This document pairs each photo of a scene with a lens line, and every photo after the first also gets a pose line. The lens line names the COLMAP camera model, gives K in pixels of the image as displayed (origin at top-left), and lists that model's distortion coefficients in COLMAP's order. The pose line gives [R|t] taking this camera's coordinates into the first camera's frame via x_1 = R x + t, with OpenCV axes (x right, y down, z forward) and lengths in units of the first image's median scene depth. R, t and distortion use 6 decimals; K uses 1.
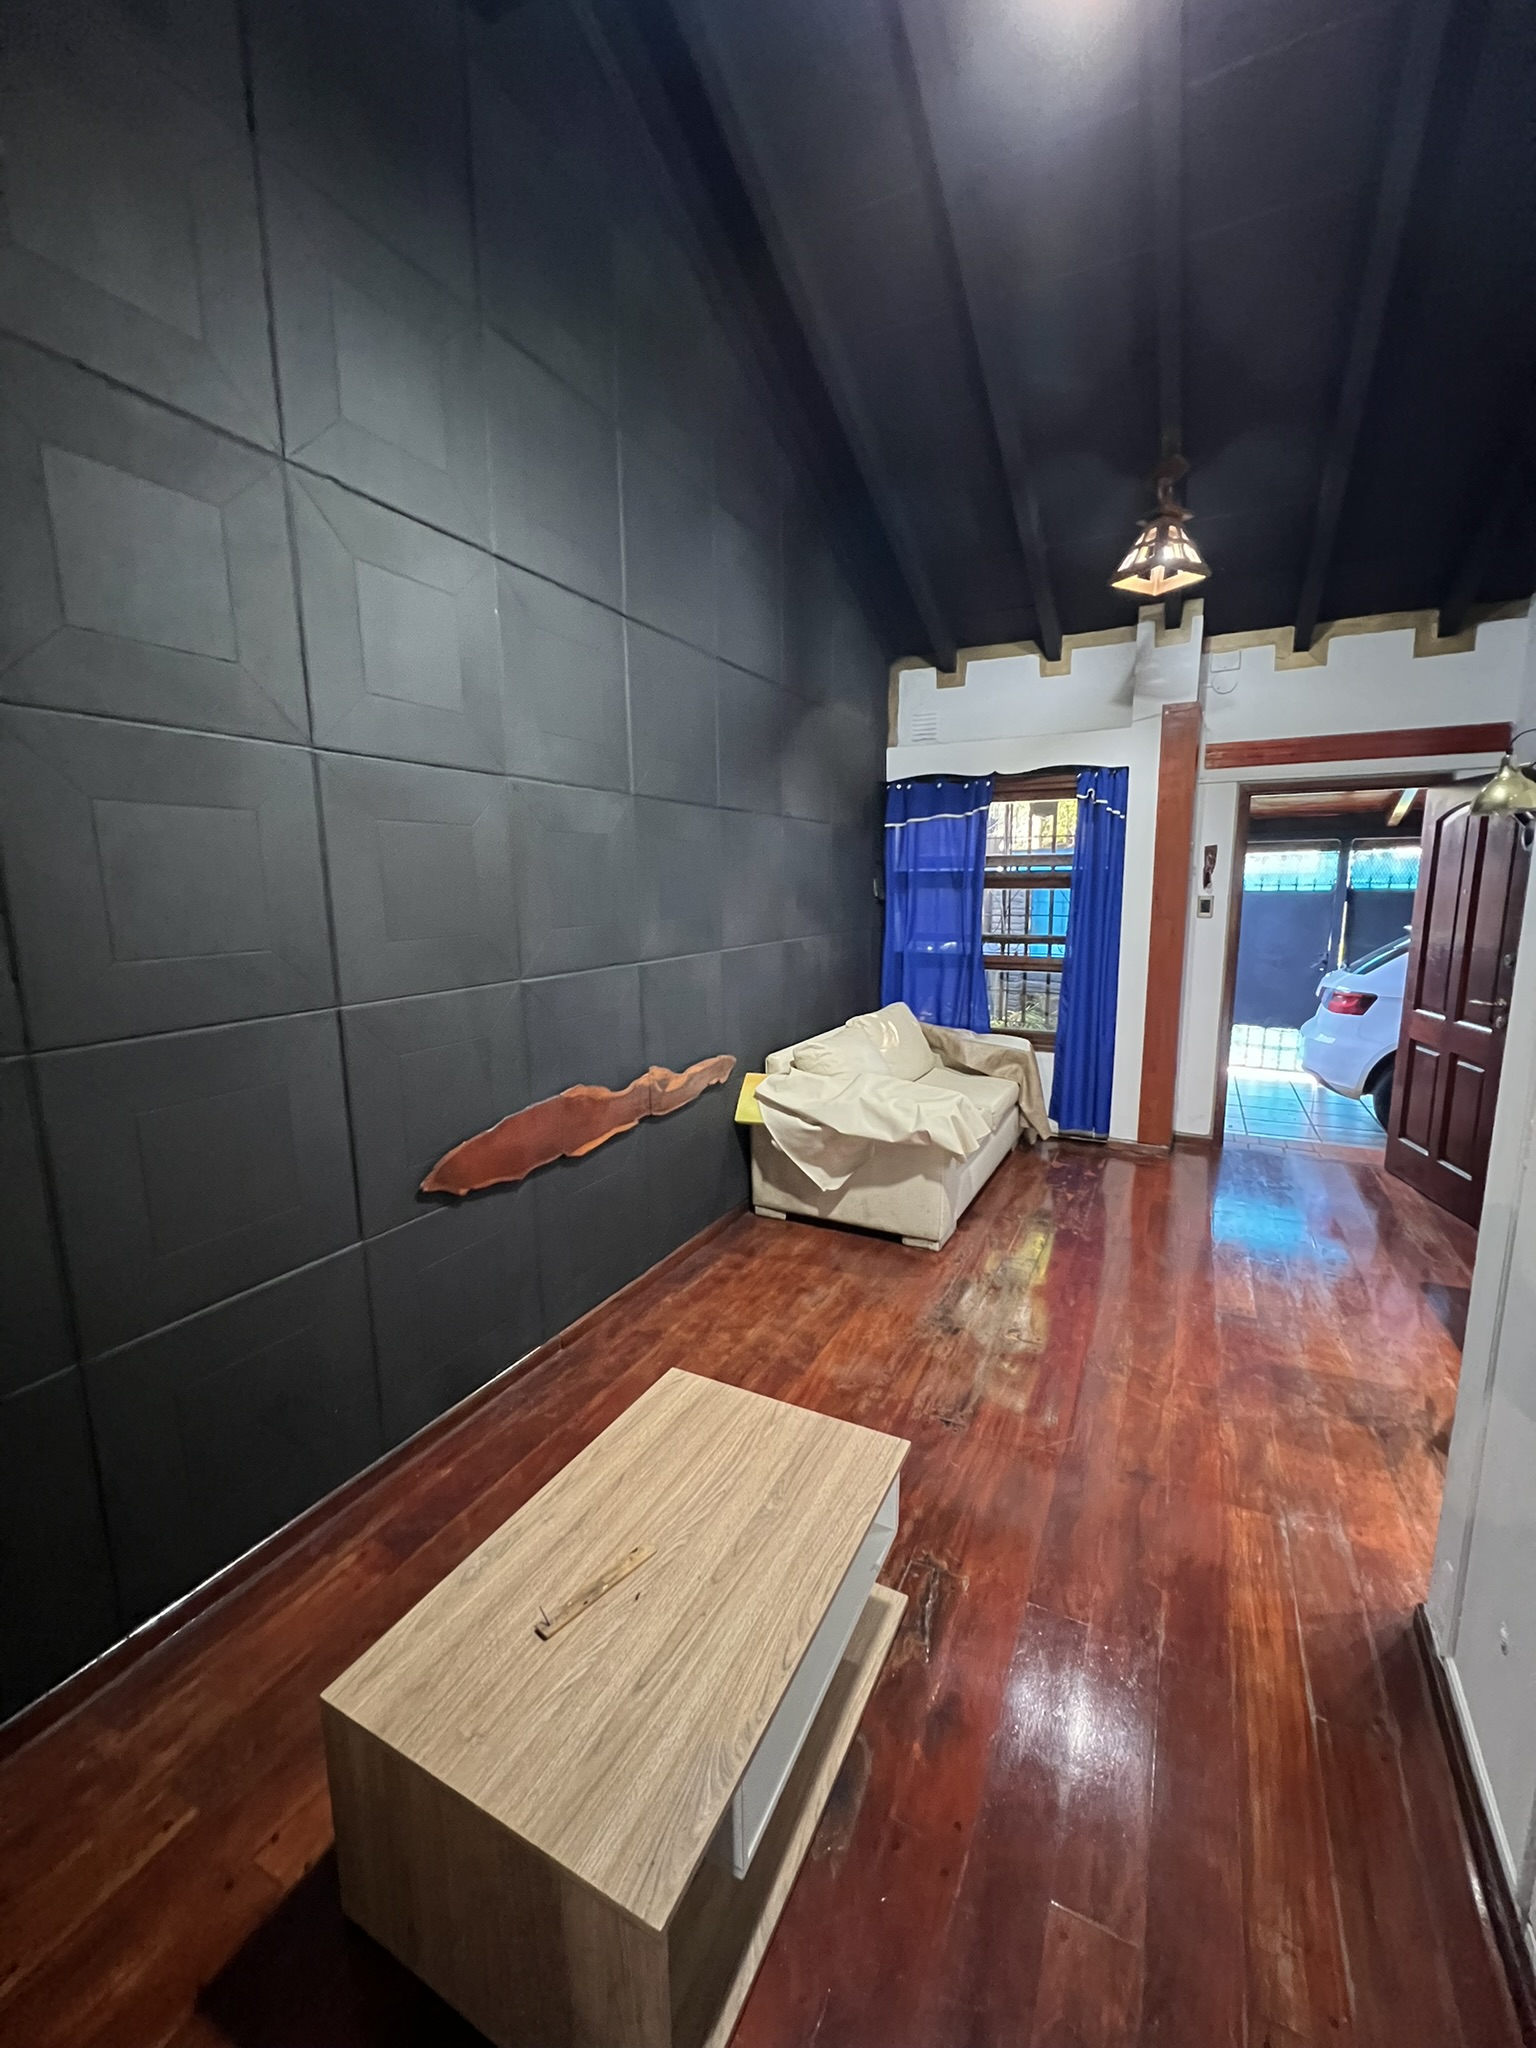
lens RADIAL K [[818.1, 0, 766.0], [0, 818.1, 1020.7], [0, 0, 1]] dist [-0.001440, -0.000290]
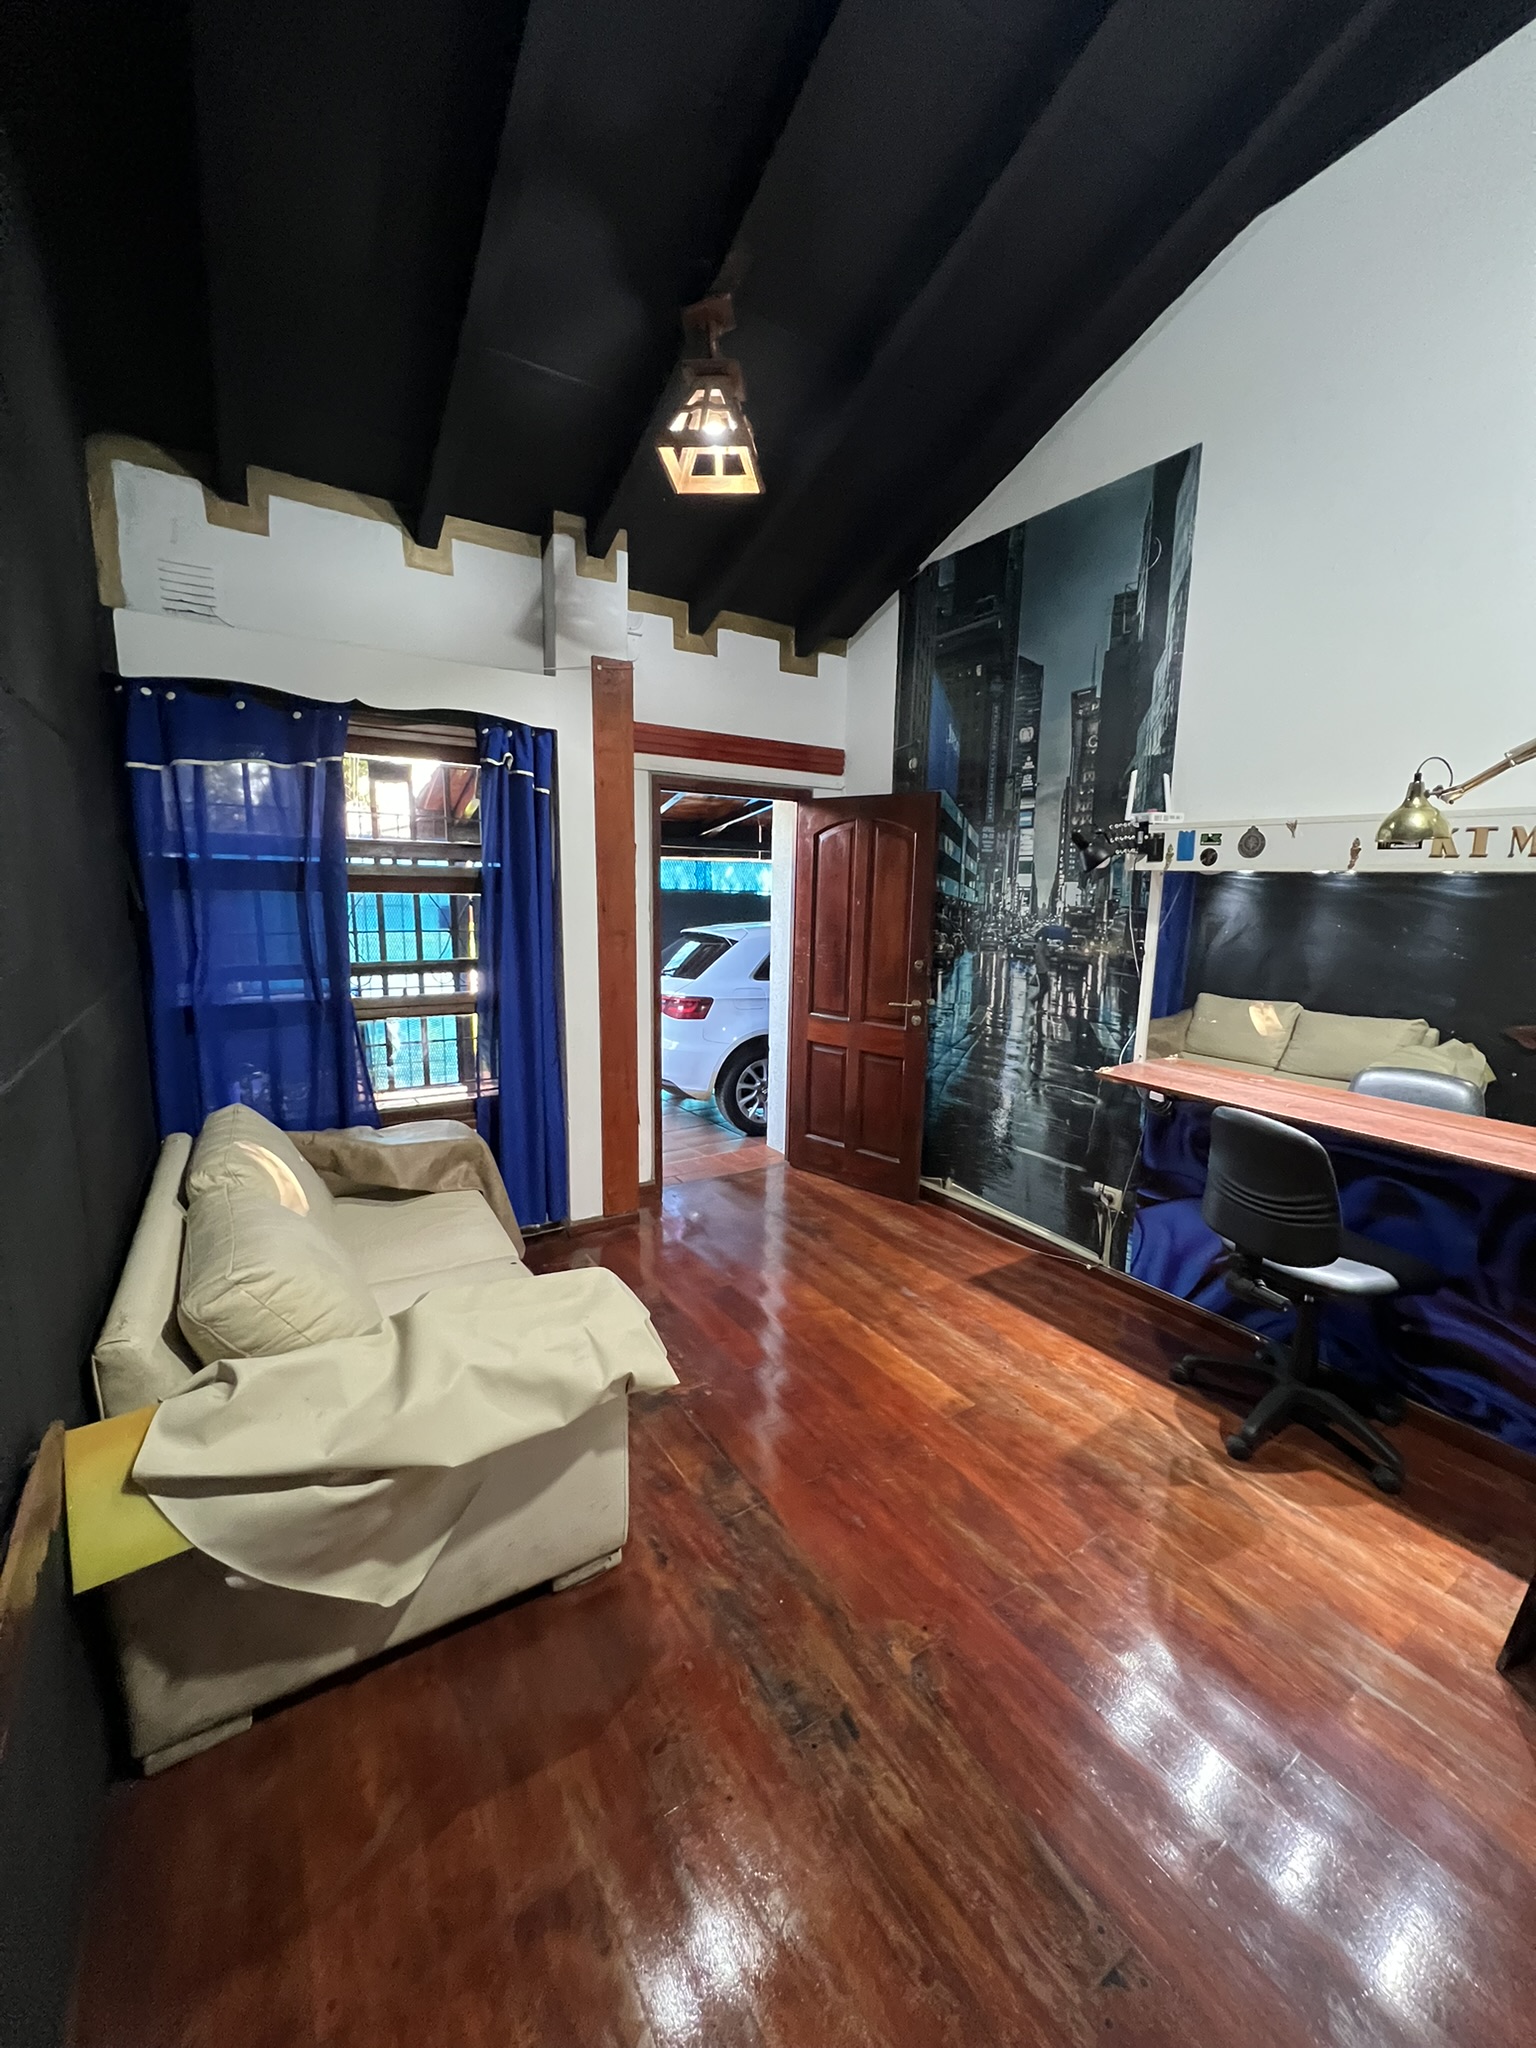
lens RADIAL K [[818.1, 0, 769.8], [0, 818.1, 1019.4], [0, 0, 1]] dist [-0.001440, -0.000290]
pose [[0.492830, -0.125635, 0.861008, -0.133052], [0.119862, 0.989890, 0.075833, -0.086984], [-0.861830, 0.065829, 0.502907, 0.487951]]
